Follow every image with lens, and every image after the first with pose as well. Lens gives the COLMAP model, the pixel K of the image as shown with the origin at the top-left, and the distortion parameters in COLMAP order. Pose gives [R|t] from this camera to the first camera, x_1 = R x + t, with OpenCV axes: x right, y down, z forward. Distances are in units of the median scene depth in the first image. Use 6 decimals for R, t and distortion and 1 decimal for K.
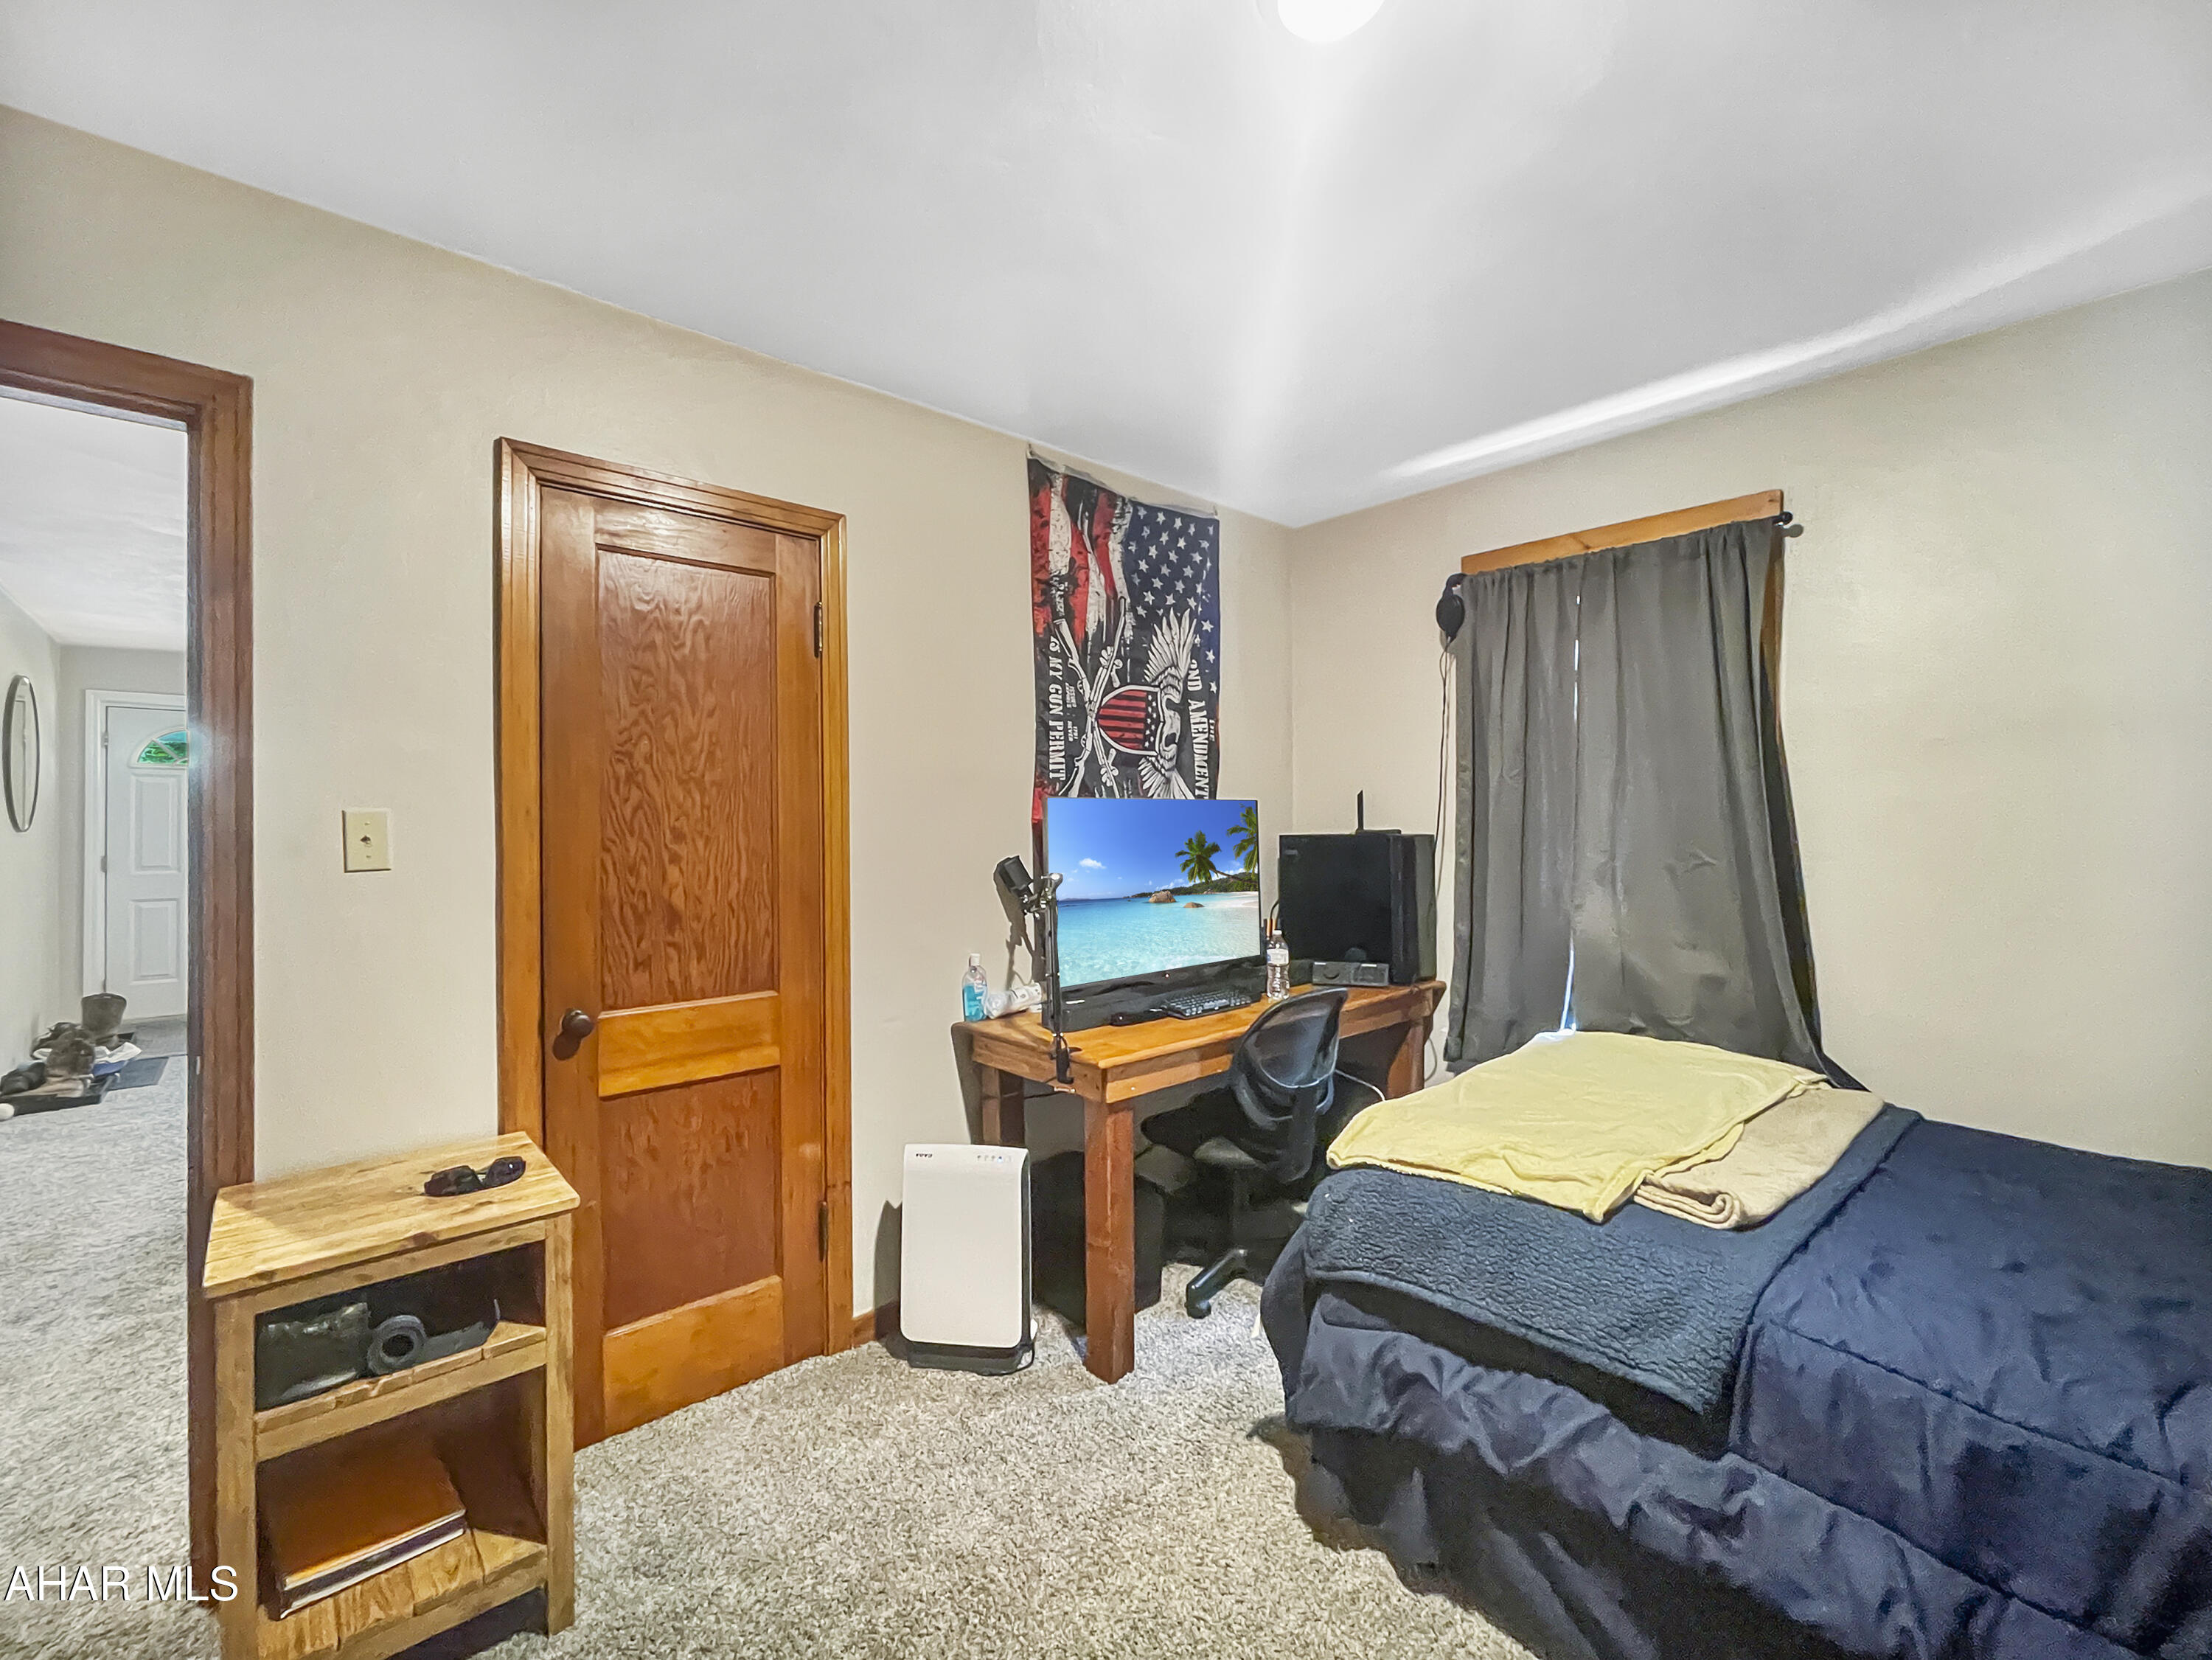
lens RADIAL K [[957.0, 0, 1101.8], [0, 957.0, 823.5], [0, 0, 1]] dist [0.000796, 0.000222]
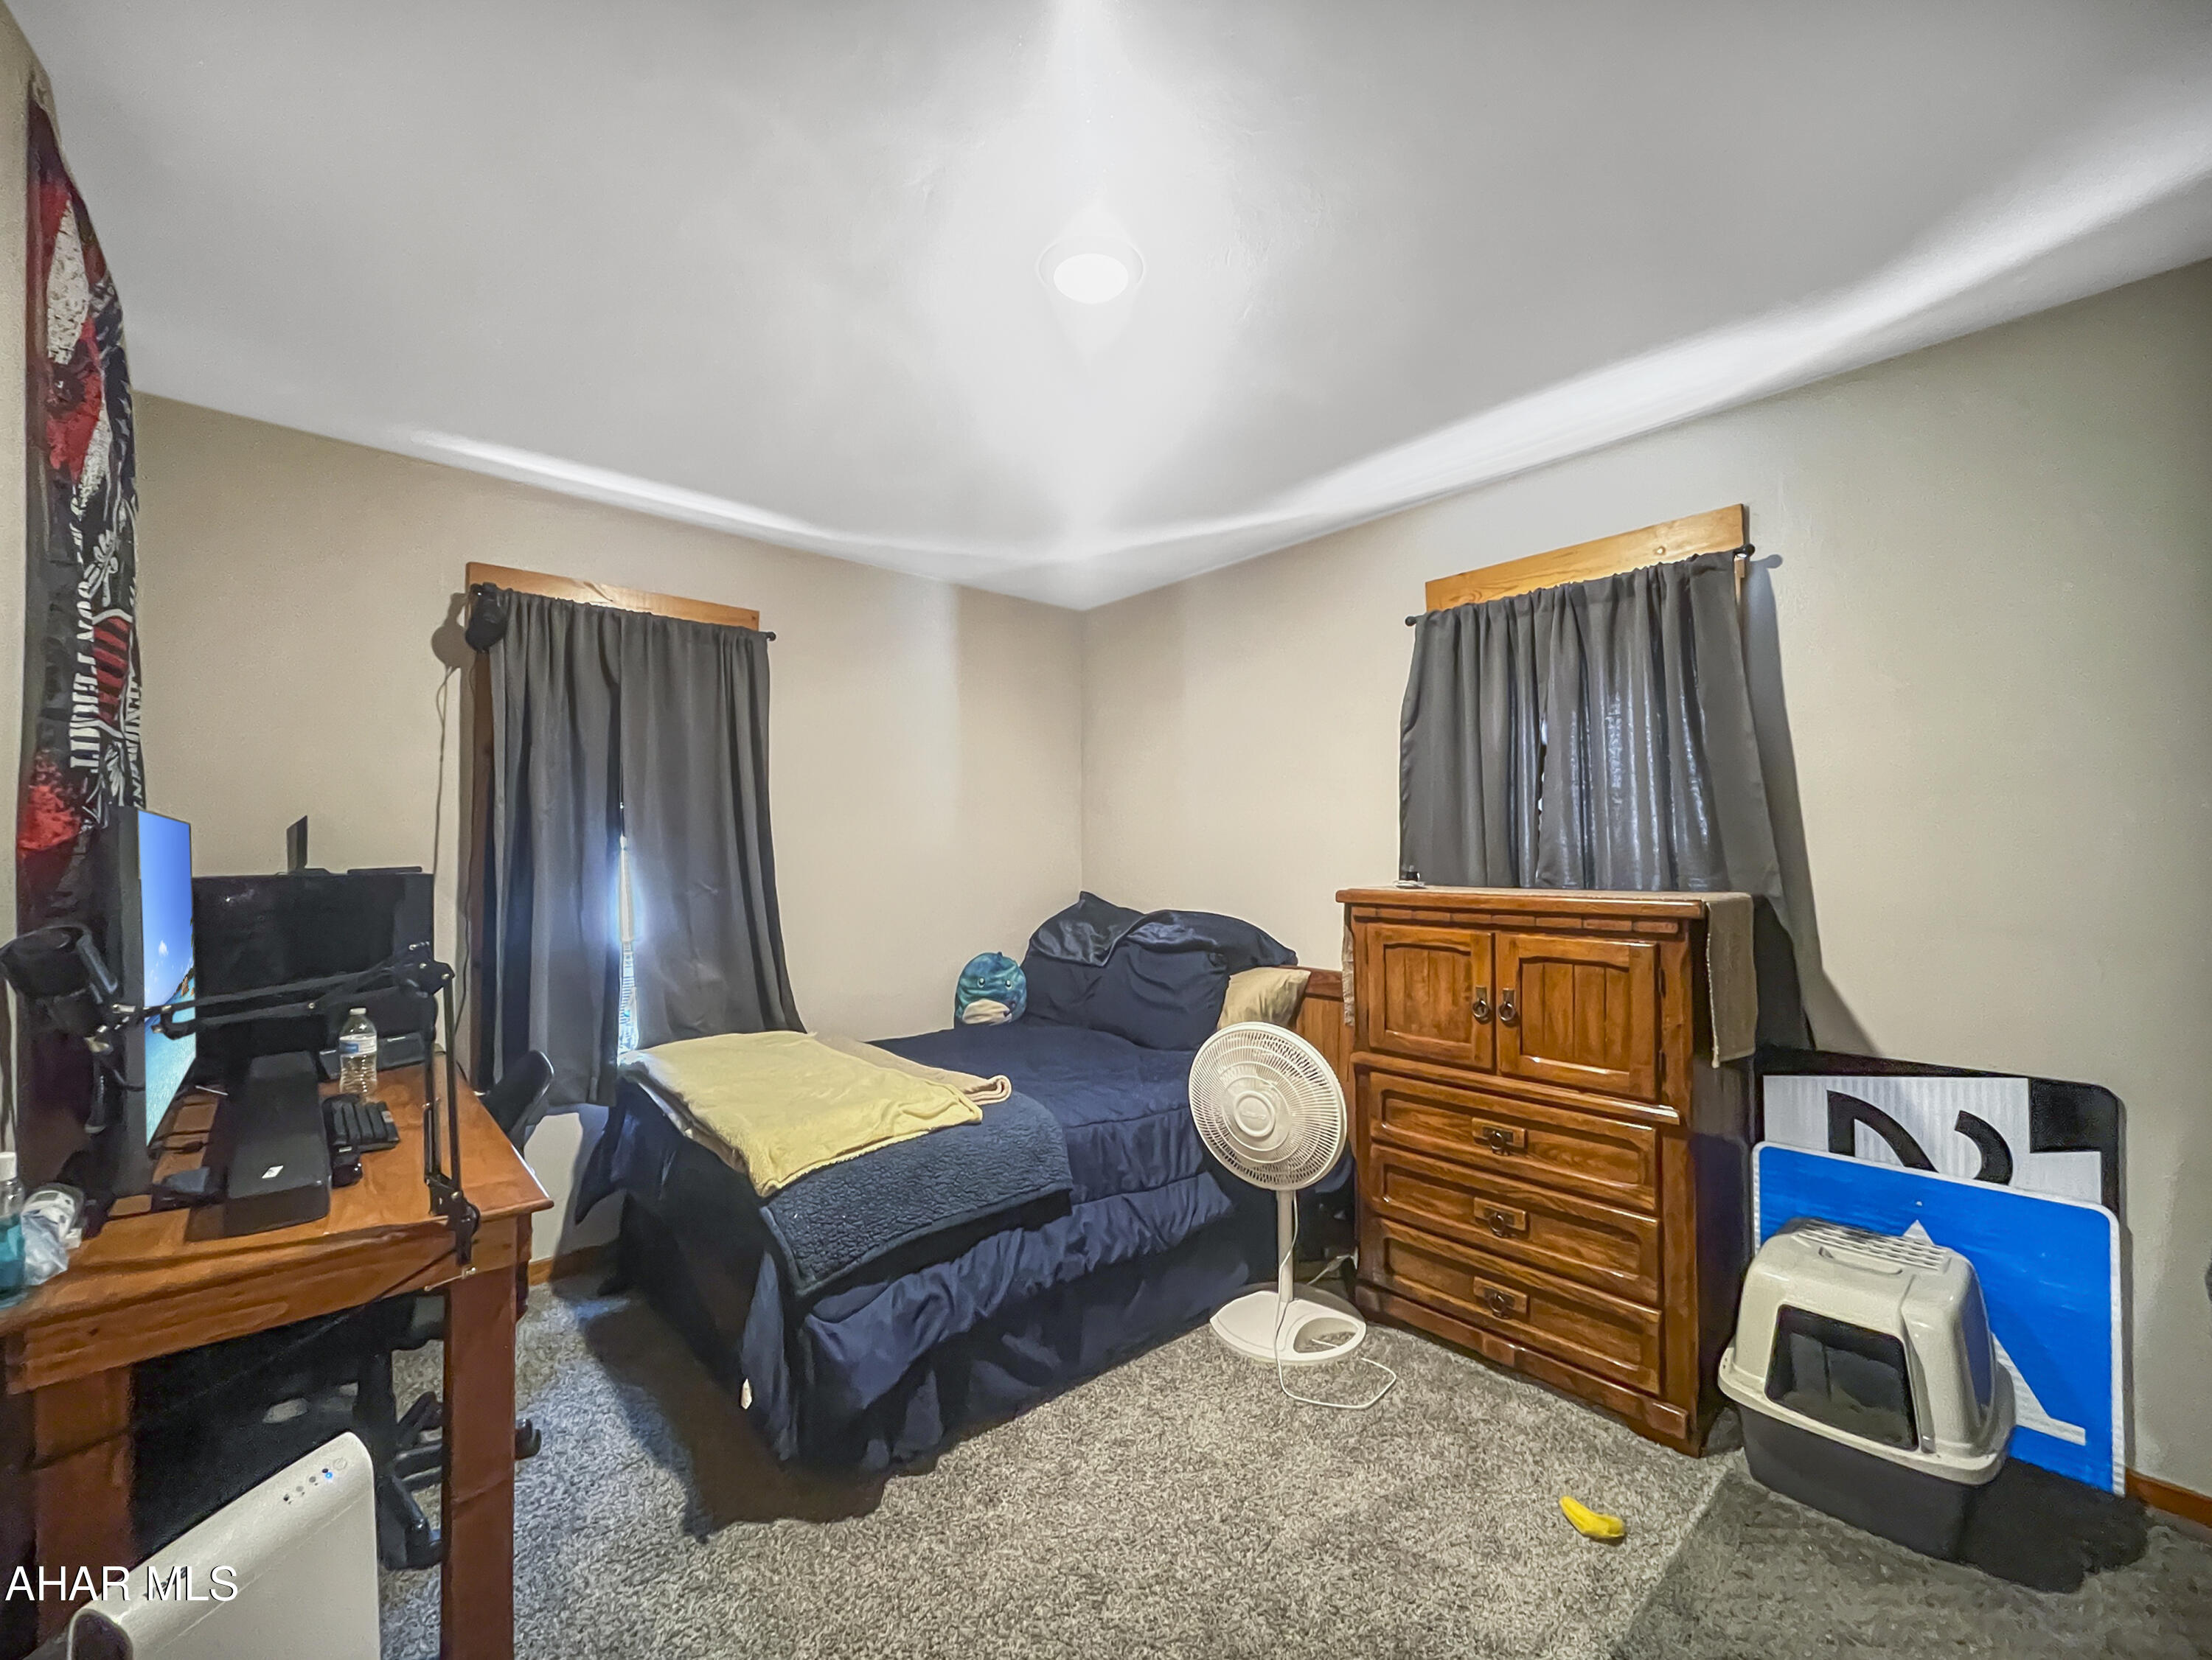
lens RADIAL K [[909.4, 0, 1100.9], [0, 909.4, 846.1], [0, 0, 1]] dist [-0.000559, 0.000082]
pose [[0.007439, 0.014913, 0.999861, -0.784041], [0.008333, 0.999853, -0.014975, 0.007871], [-0.999938, 0.008443, 0.007313, 0.693360]]
